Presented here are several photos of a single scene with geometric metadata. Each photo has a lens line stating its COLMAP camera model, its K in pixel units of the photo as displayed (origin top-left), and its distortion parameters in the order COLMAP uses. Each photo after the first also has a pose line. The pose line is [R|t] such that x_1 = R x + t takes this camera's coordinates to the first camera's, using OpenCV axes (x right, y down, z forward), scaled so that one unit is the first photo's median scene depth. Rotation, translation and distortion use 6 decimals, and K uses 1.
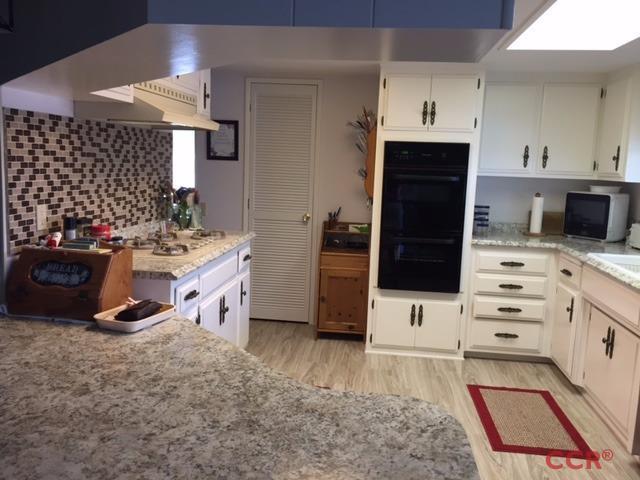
lens RADIAL K [[529.2, 0, 323.7], [0, 529.2, 239.0], [0, 0, 1]] dist [0.000270, -0.018547]
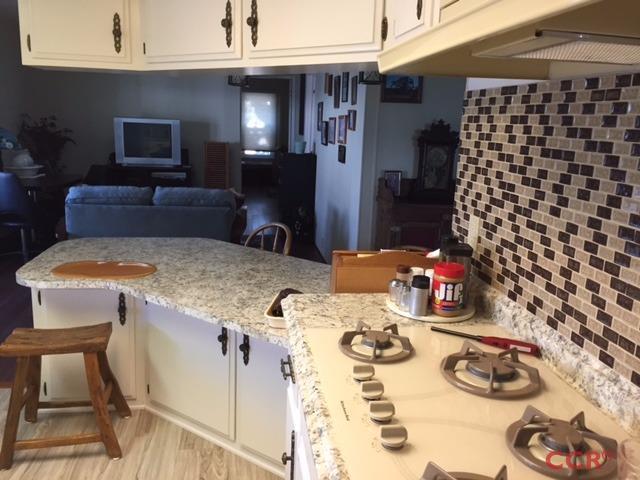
lens RADIAL K [[529.2, 0, 323.7], [0, 529.2, 239.0], [0, 0, 1]] dist [0.000270, -0.018547]
pose [[-0.963726, -0.021157, -0.266053, -0.126161], [-0.113743, 0.934353, 0.337708, -0.241592], [0.241443, 0.355720, -0.902867, 1.510301]]
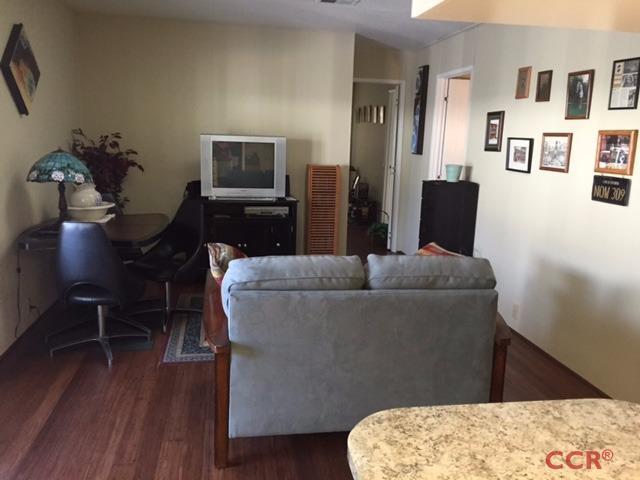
lens RADIAL K [[534.4, 0, 304.7], [0, 534.4, 227.2], [0, 0, 1]] dist [0.002071, -0.001556]
pose [[-0.966171, -0.027461, -0.256434, -0.045037], [-0.105262, 0.949714, 0.294895, -0.214391], [0.235441, 0.311912, -0.920477, 1.354106]]
